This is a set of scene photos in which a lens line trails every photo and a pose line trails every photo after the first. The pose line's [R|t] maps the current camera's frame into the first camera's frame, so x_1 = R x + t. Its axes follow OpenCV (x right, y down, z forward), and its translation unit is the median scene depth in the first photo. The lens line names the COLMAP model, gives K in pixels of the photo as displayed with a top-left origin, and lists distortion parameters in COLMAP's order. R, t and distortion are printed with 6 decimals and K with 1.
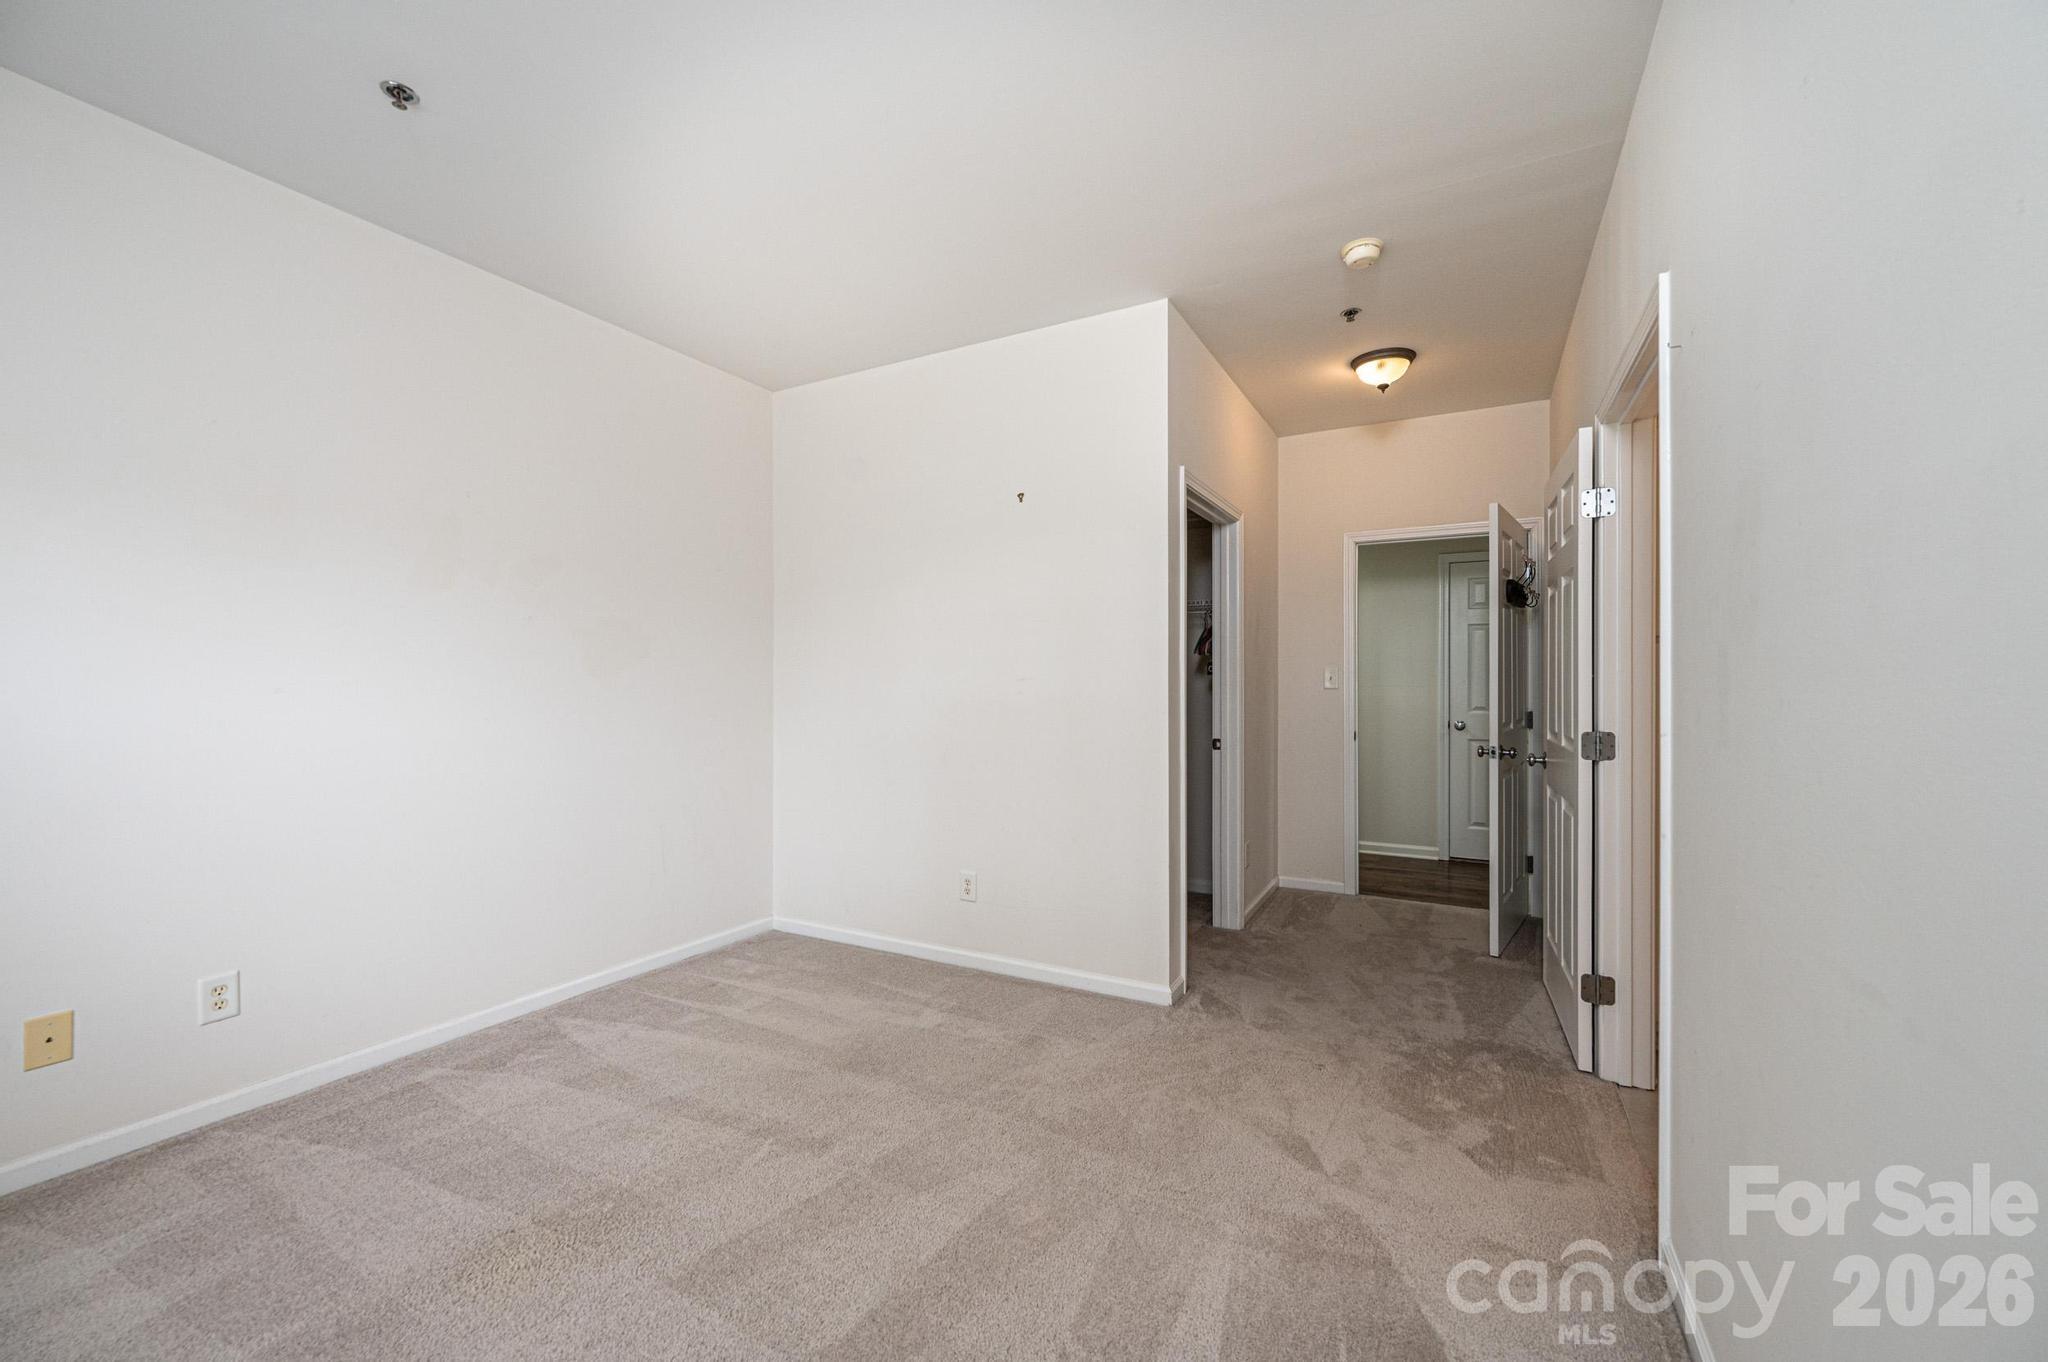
lens RADIAL K [[813.6, 0, 1031.4], [0, 813.6, 682.9], [0, 0, 1]] dist [0.010536, 0.001301]
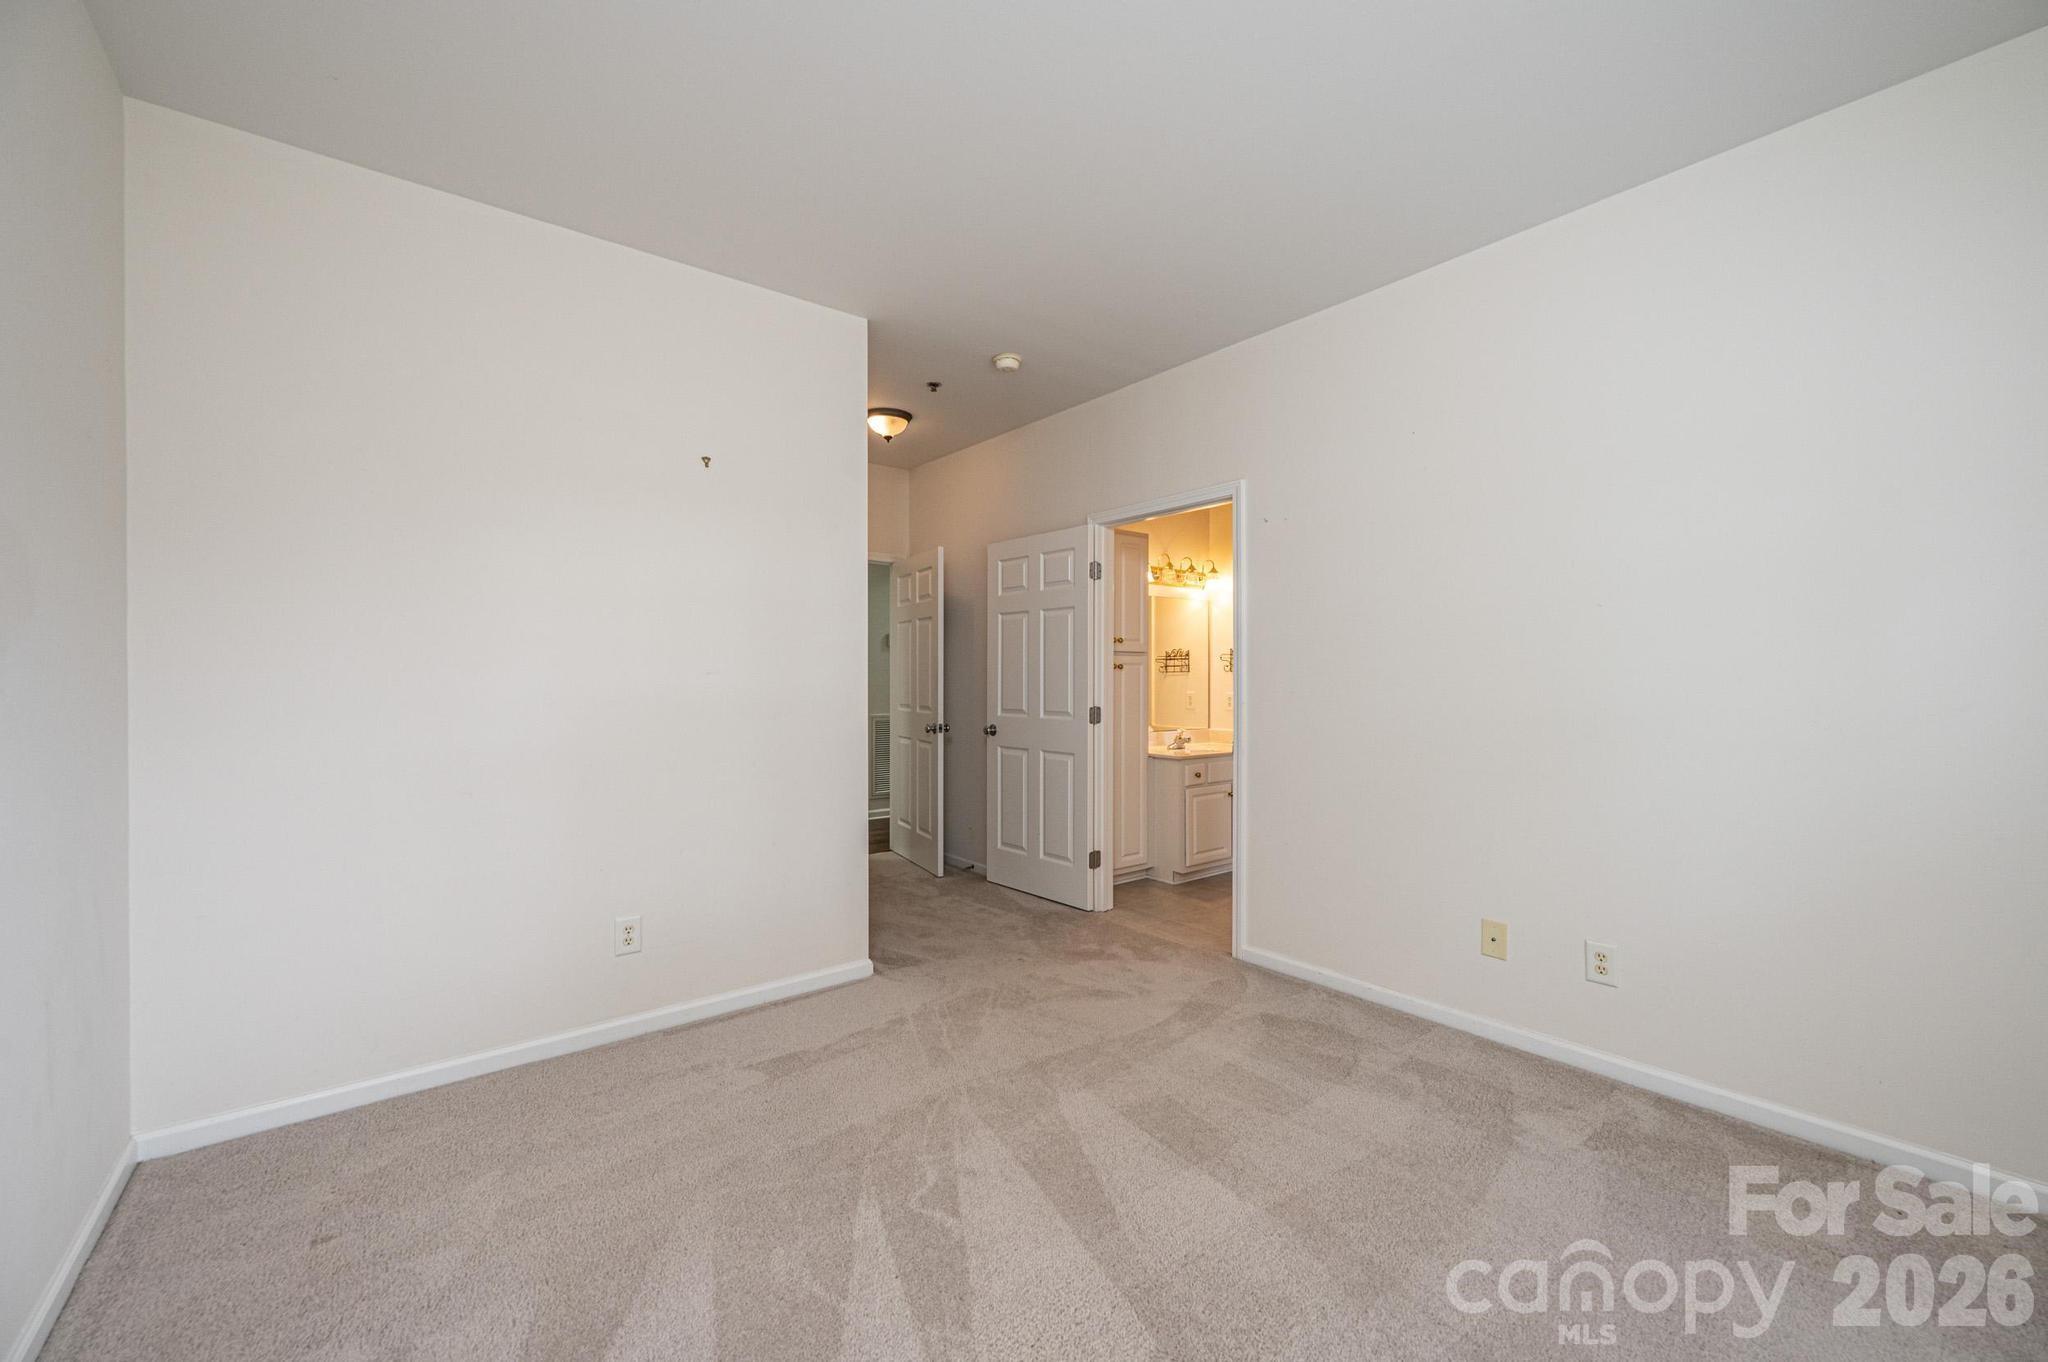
lens RADIAL K [[813.6, 0, 1025.6], [0, 813.6, 685.4], [0, 0, 1]] dist [0.010536, 0.001301]
pose [[0.396240, -0.007140, 0.918119, -0.739020], [-0.001947, 0.999961, 0.008617, 0.000419], [-0.918145, -0.005202, 0.396211, 0.380886]]
